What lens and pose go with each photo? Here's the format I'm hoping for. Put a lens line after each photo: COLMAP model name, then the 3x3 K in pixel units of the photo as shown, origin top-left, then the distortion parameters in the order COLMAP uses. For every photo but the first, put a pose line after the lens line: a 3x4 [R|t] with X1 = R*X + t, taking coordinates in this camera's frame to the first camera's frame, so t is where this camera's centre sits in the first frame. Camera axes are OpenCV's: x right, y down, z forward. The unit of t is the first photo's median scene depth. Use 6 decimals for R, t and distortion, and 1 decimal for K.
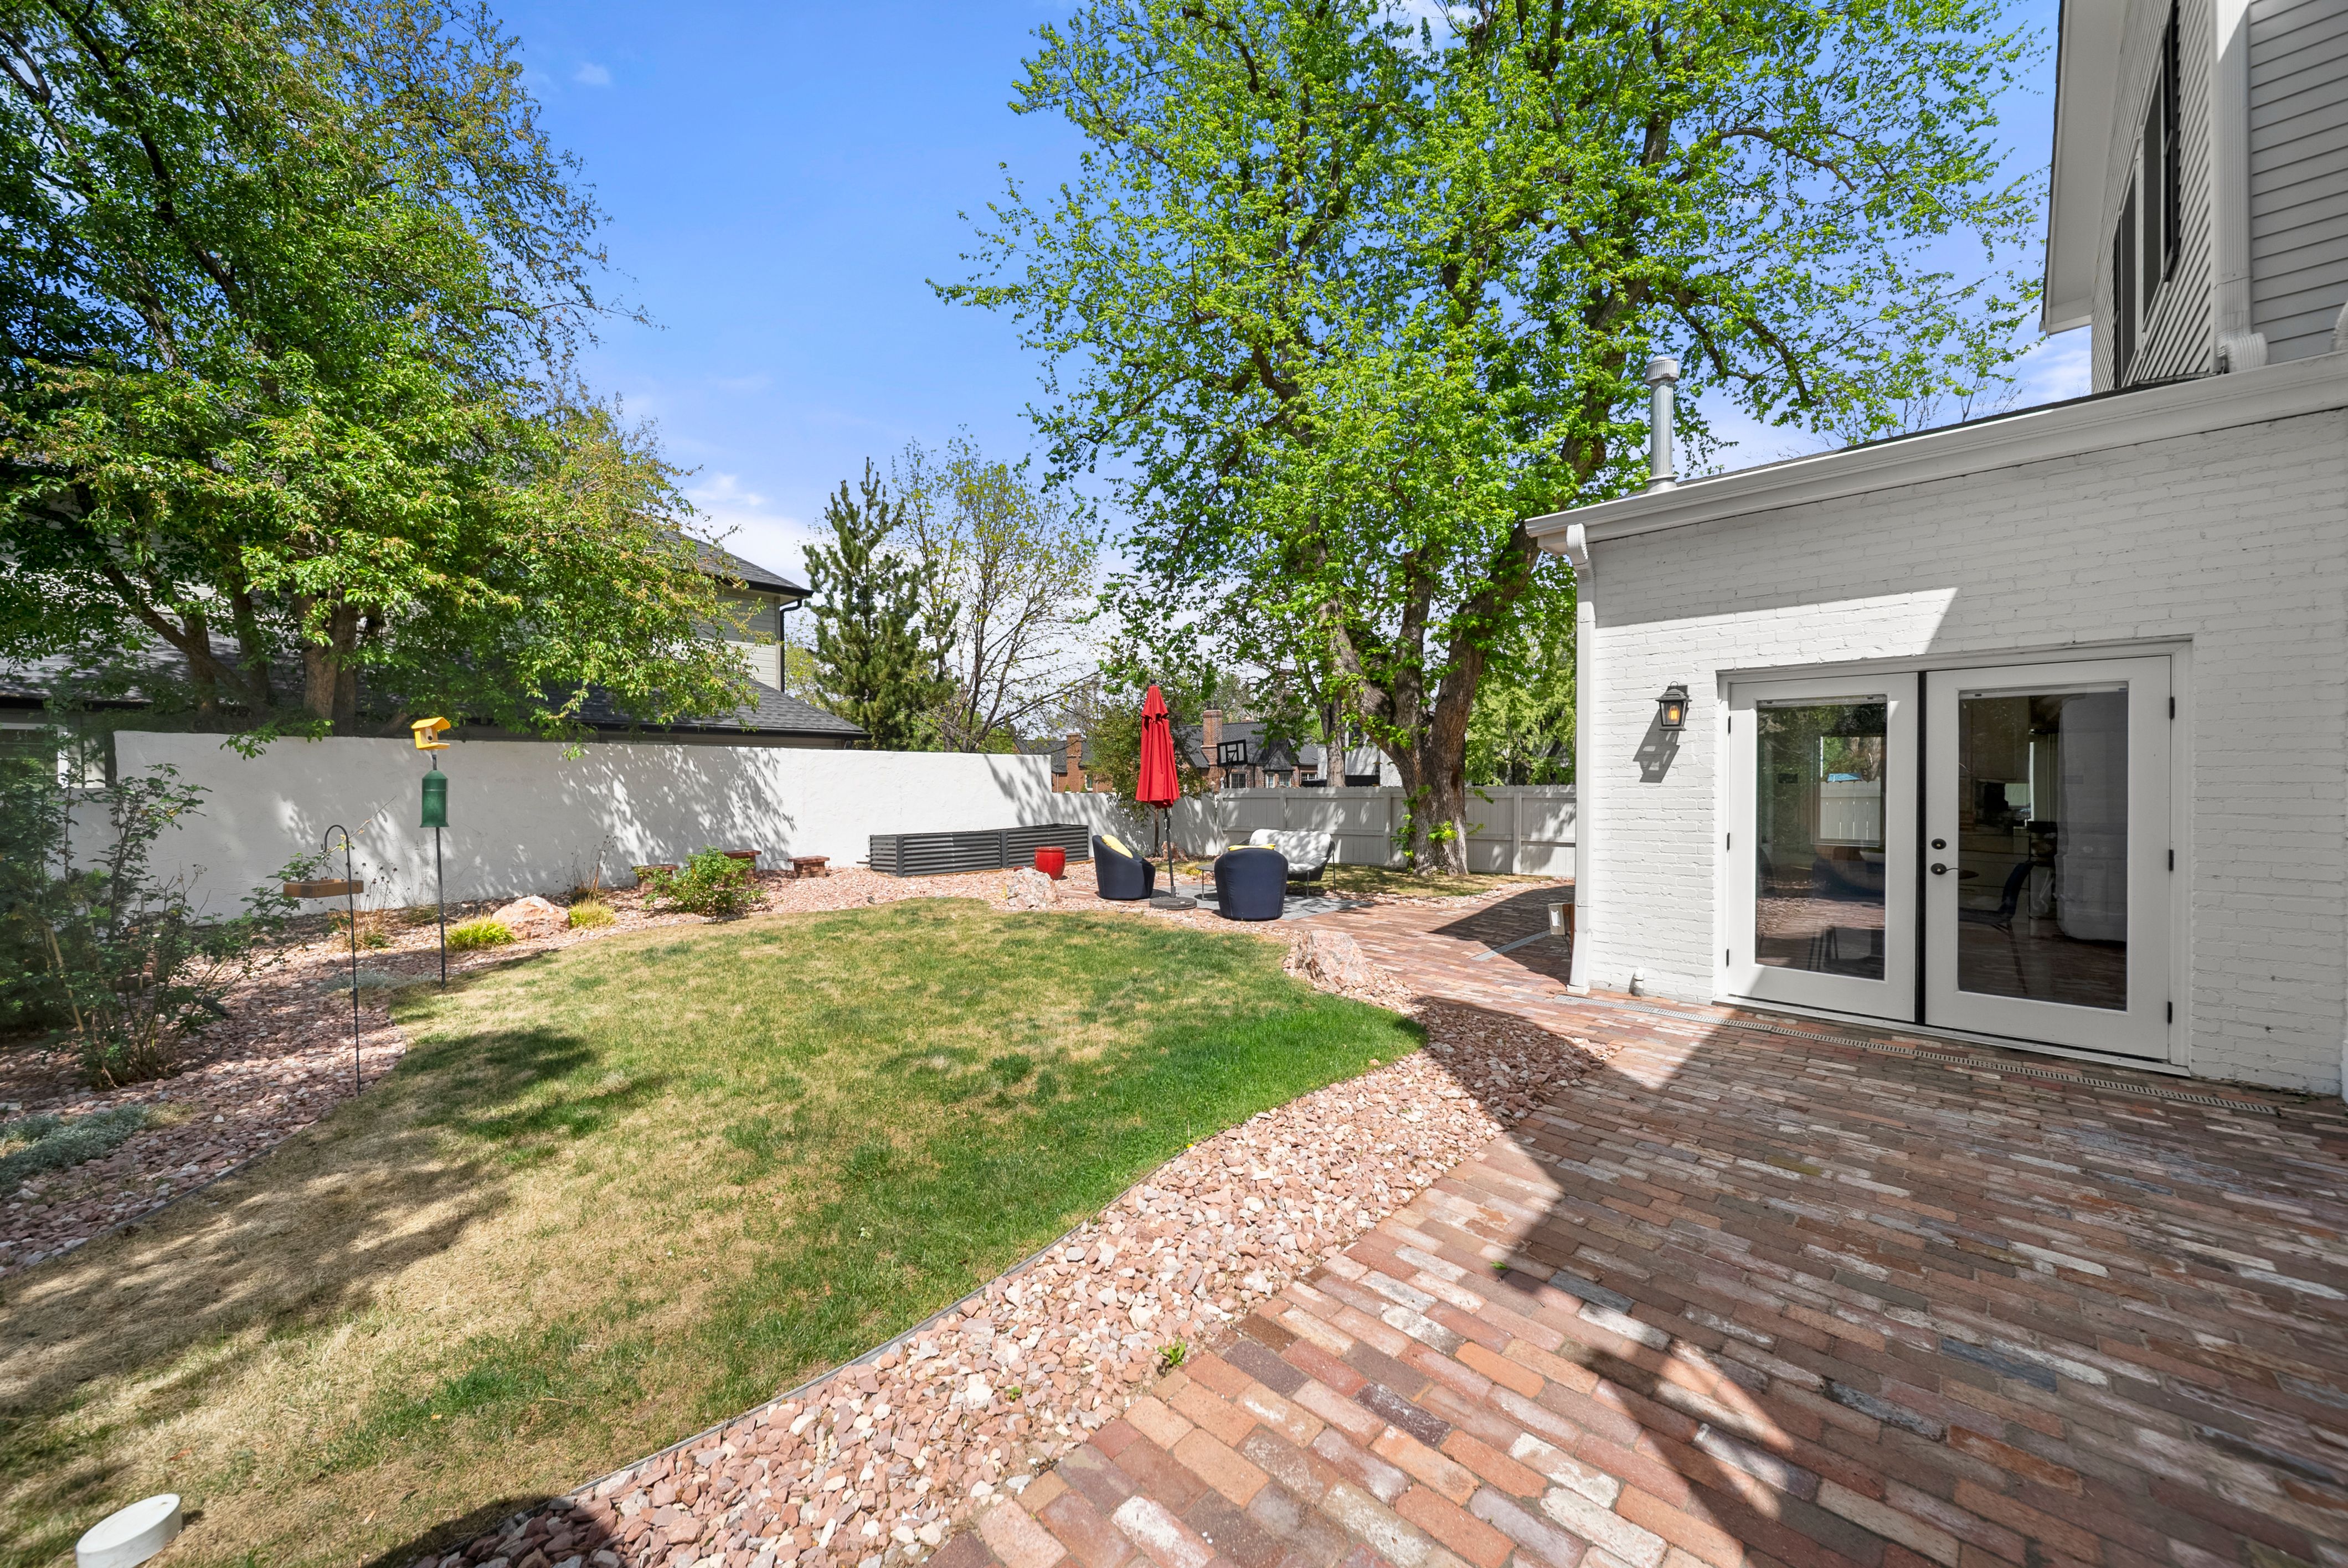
lens RADIAL K [[838.7, 0, 1168.8], [0, 838.7, 780.7], [0, 0, 1]] dist [-0.001157, -0.001660]
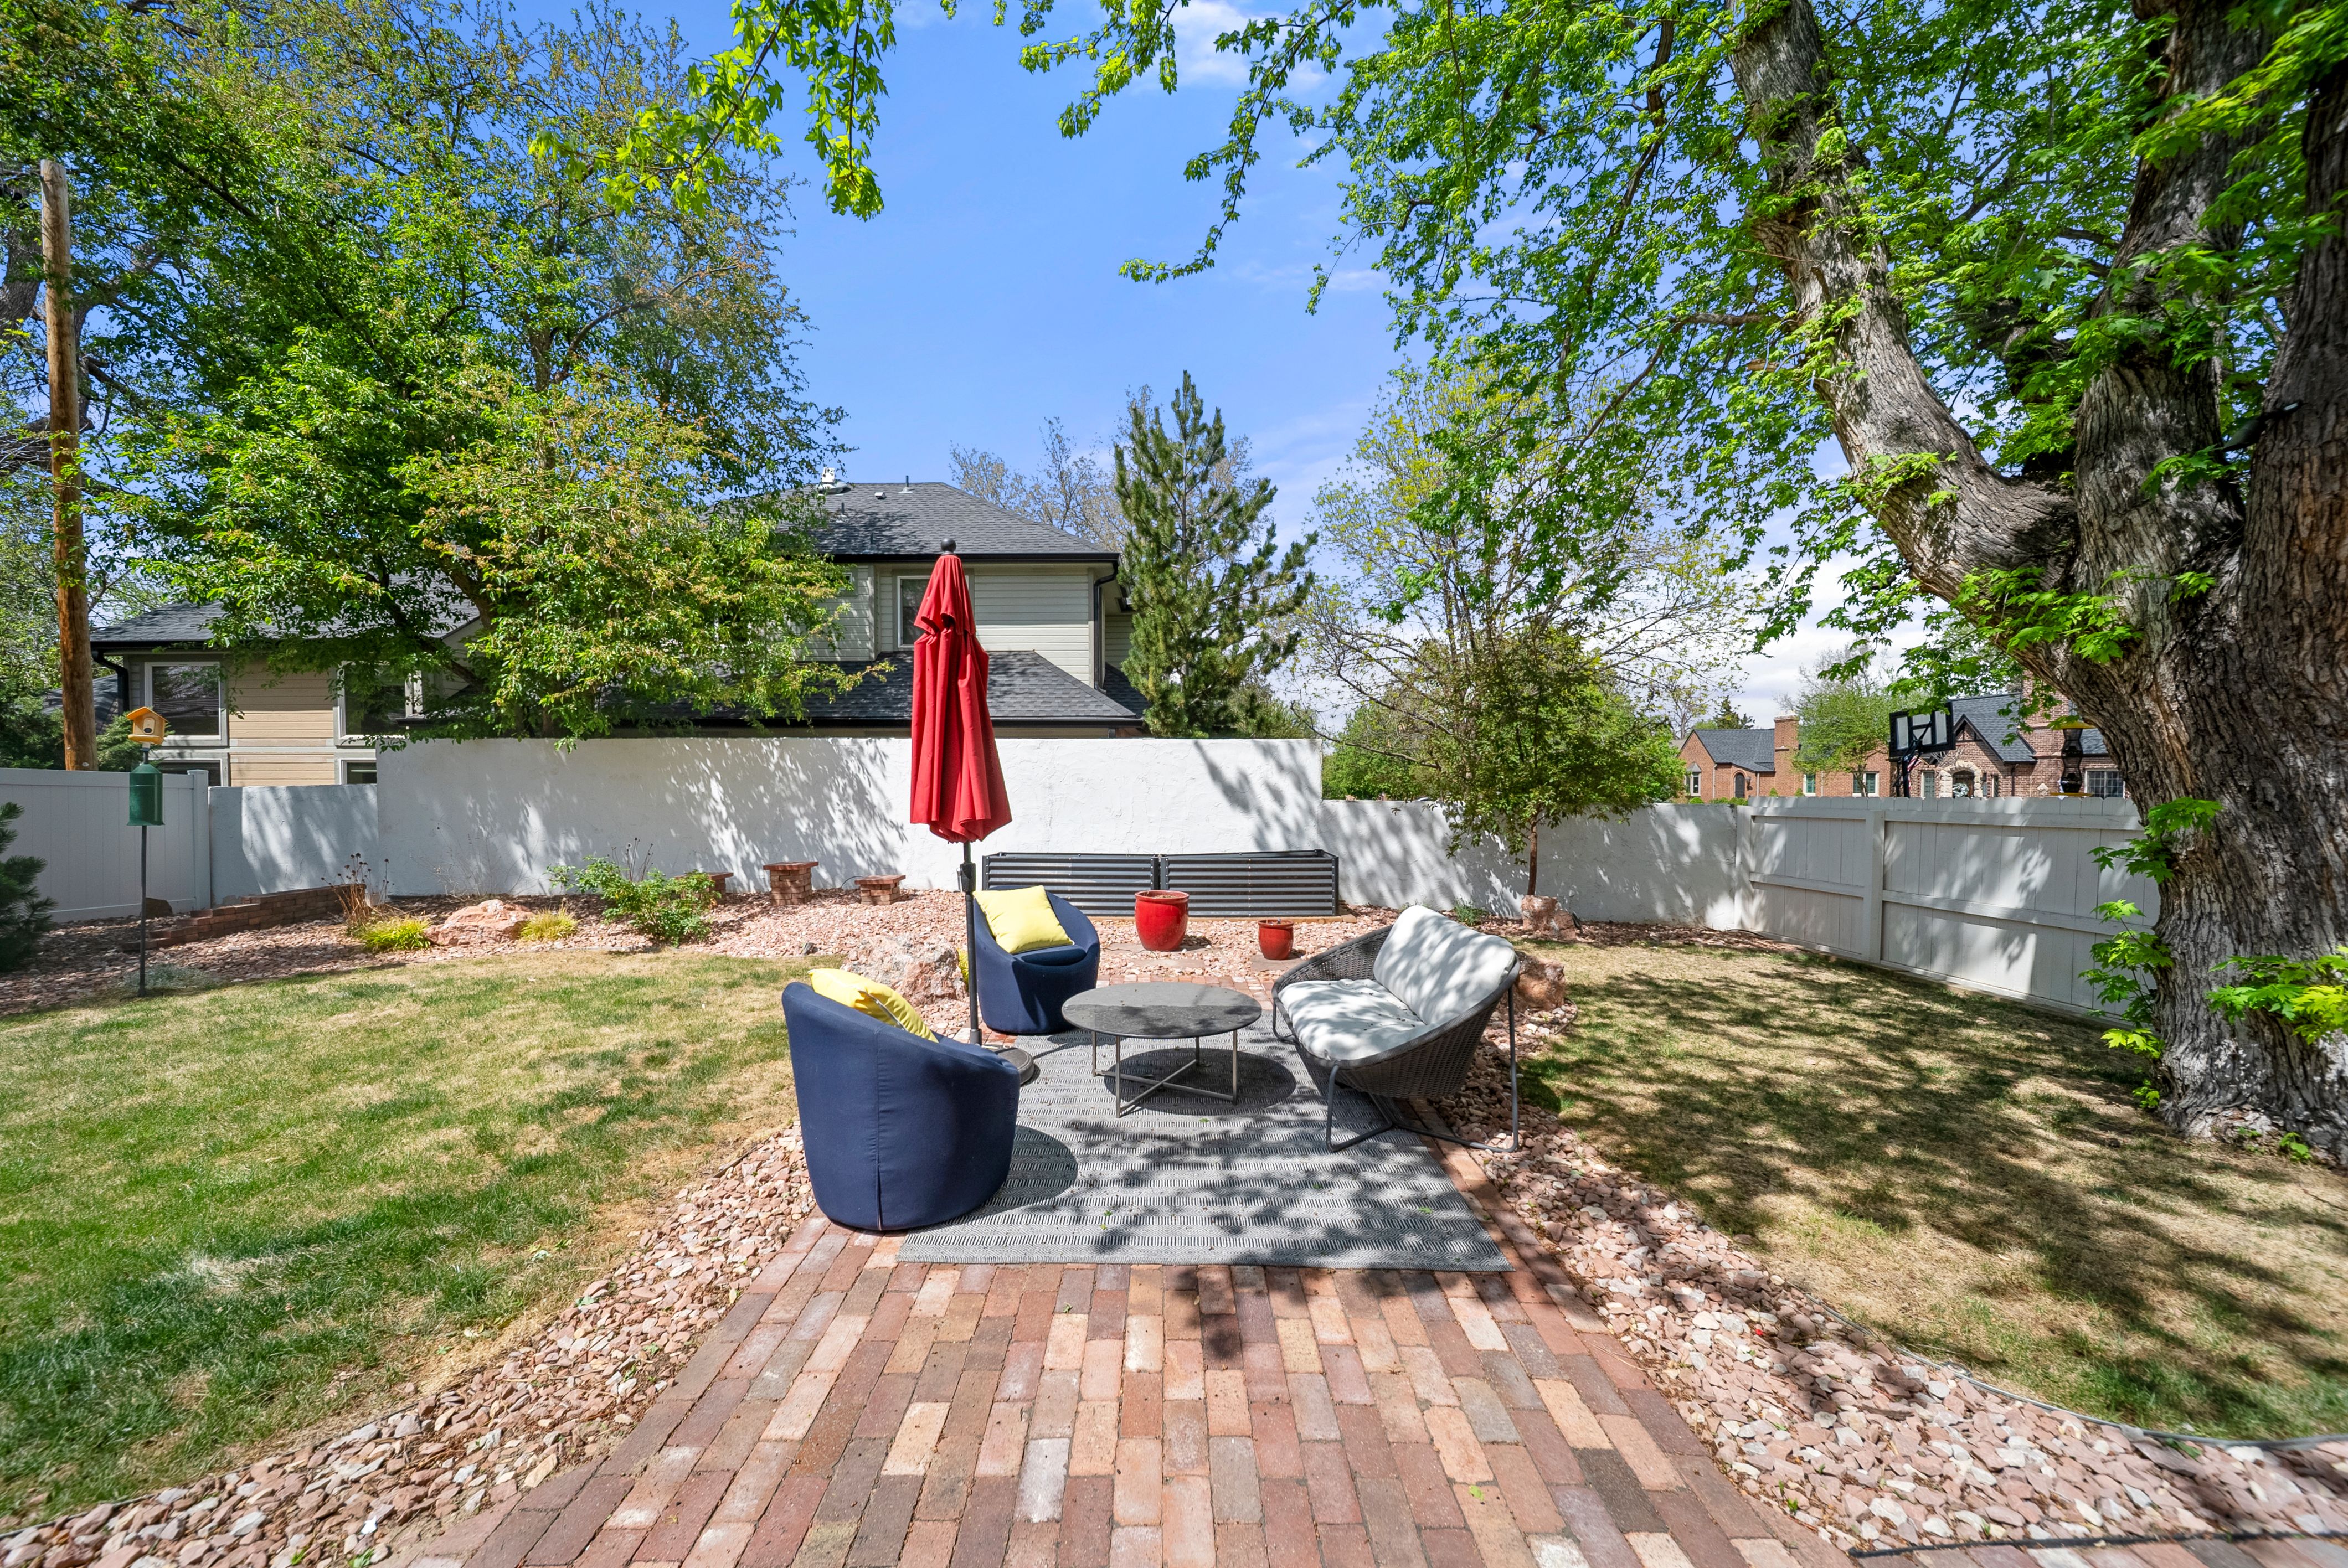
lens RADIAL K [[838.7, 0, 1194.8], [0, 838.7, 795.5], [0, 0, 1]] dist [-0.001157, -0.001660]
pose [[0.682960, 0.014638, -0.730309, 0.912456], [-0.005694, 0.999875, 0.014717, 0.005487], [0.730434, -0.005893, 0.682958, 1.830006]]
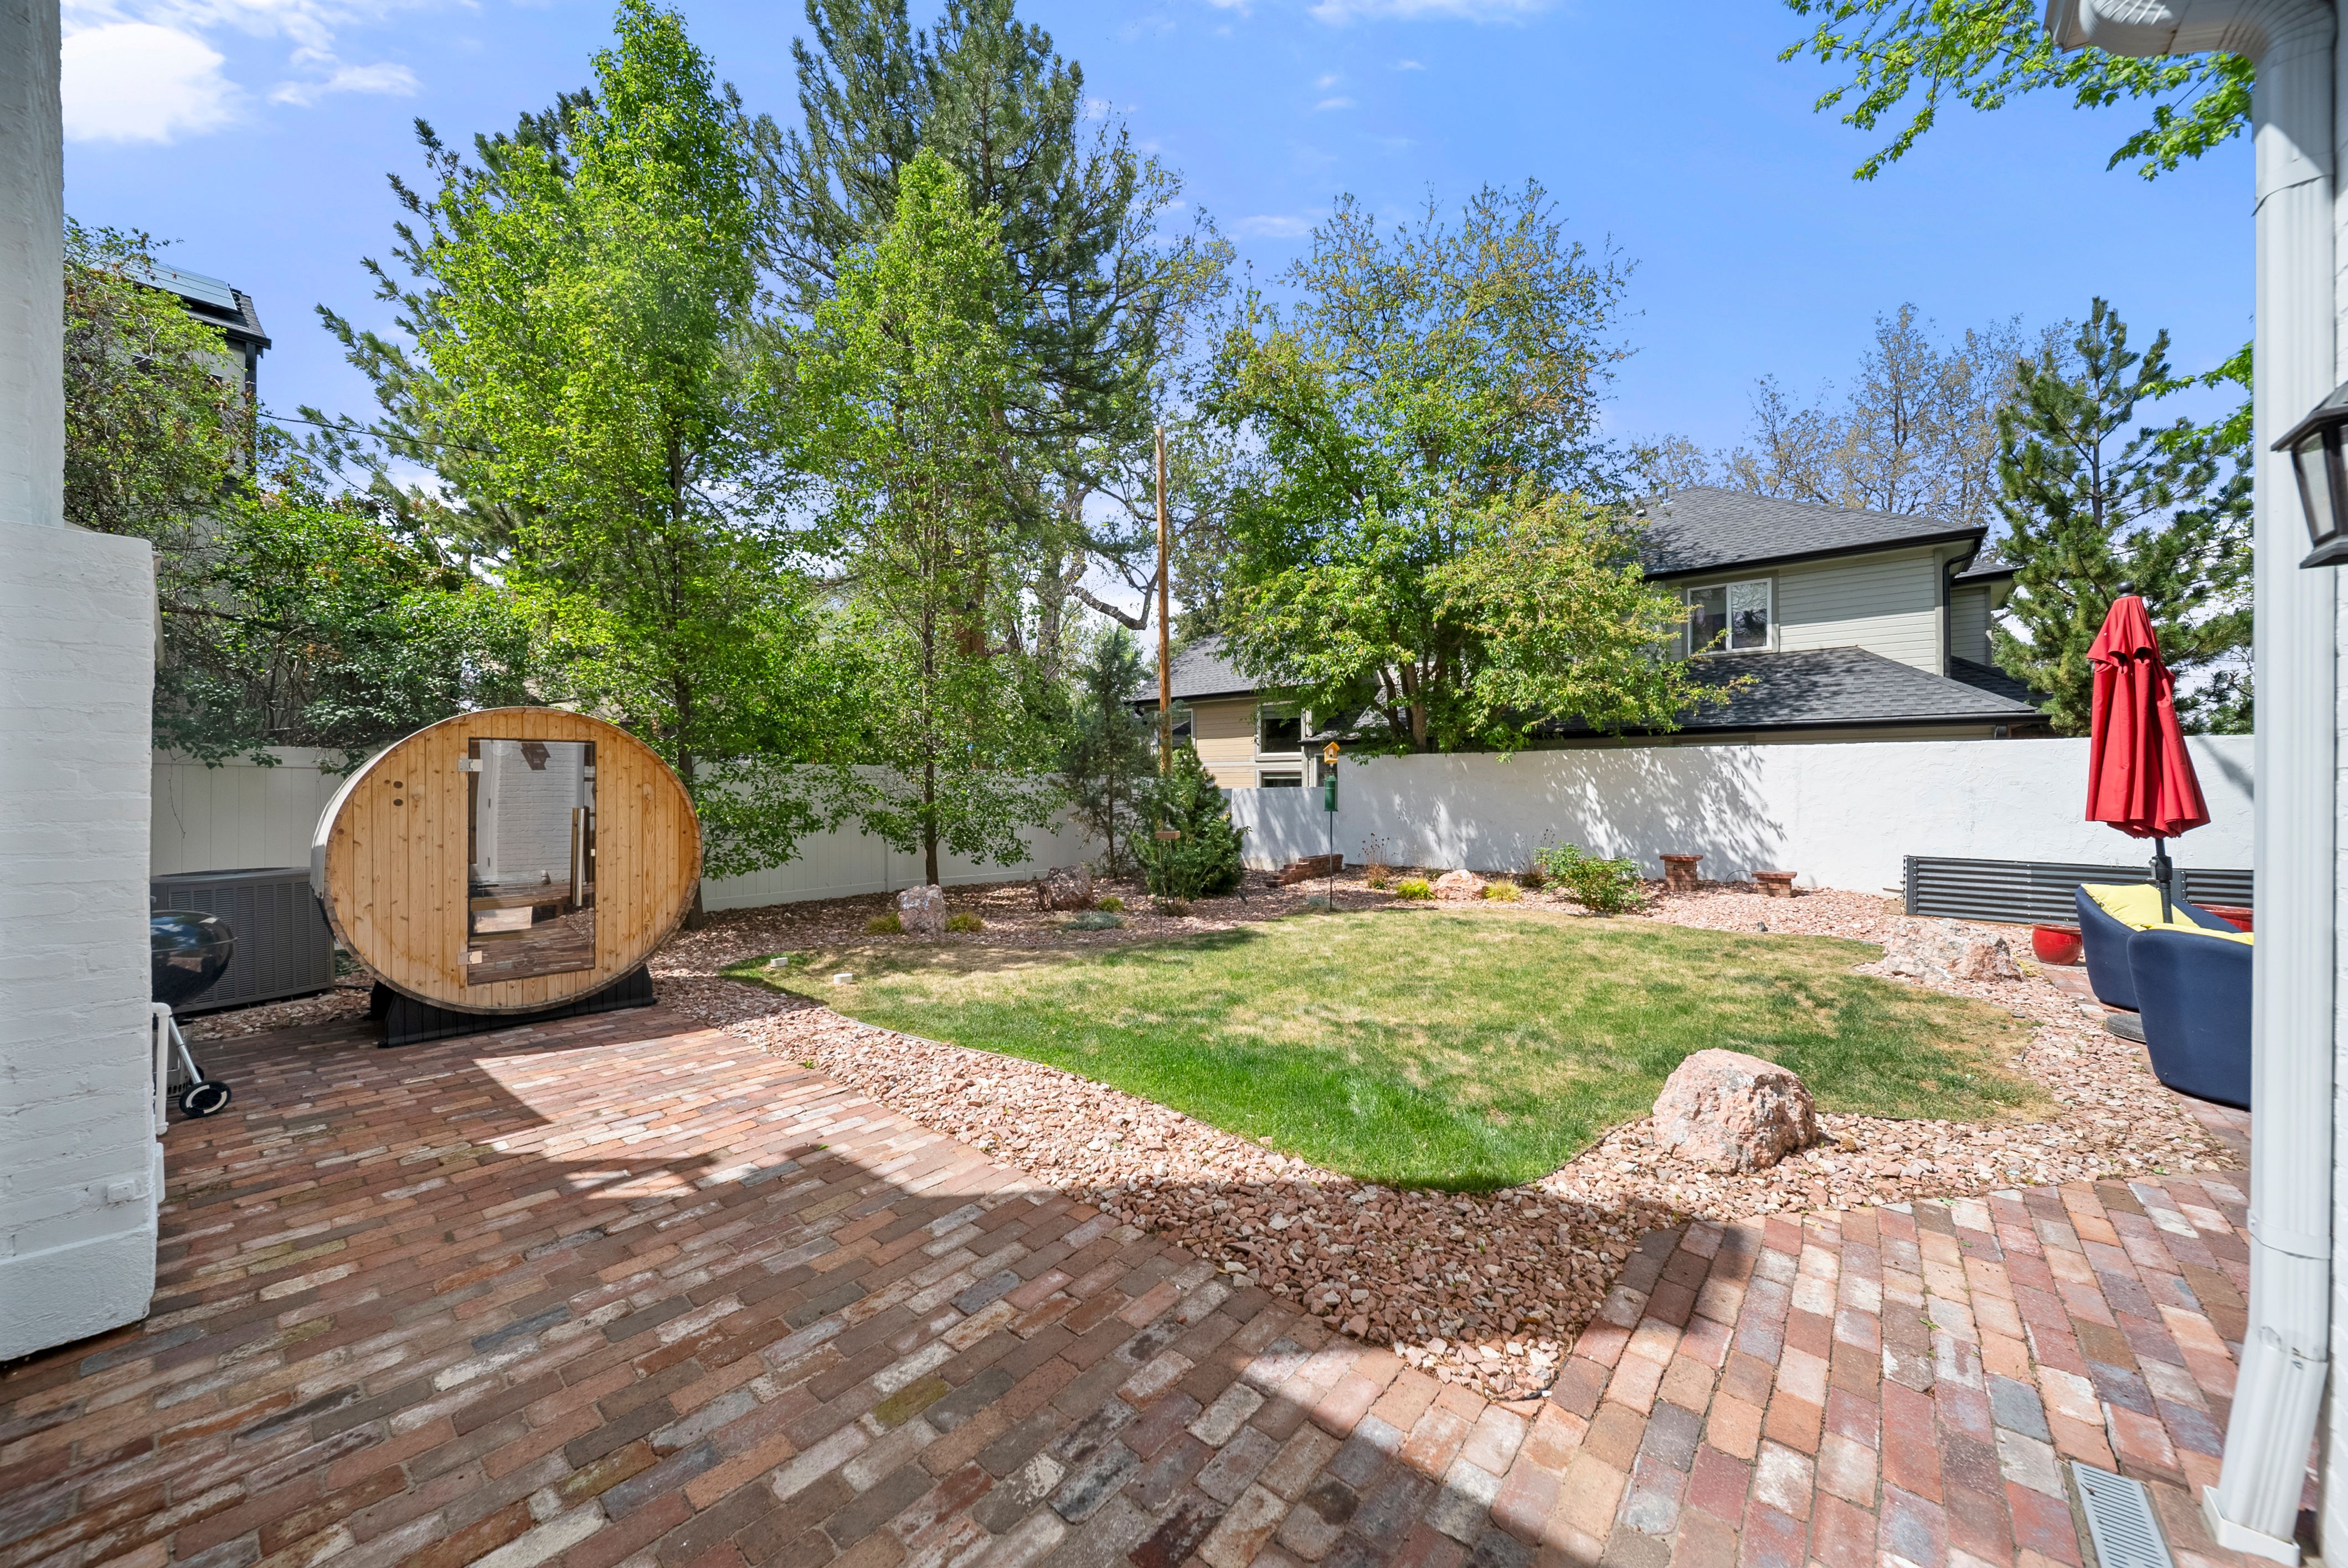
lens RADIAL K [[838.7, 0, 1157.2], [0, 838.7, 784.6], [0, 0, 1]] dist [-0.001157, -0.001660]
pose [[0.053552, 0.004017, -0.998557, 1.048389], [-0.001570, 0.999991, 0.003939, -0.000639], [0.998564, 0.001357, 0.053558, 0.874252]]
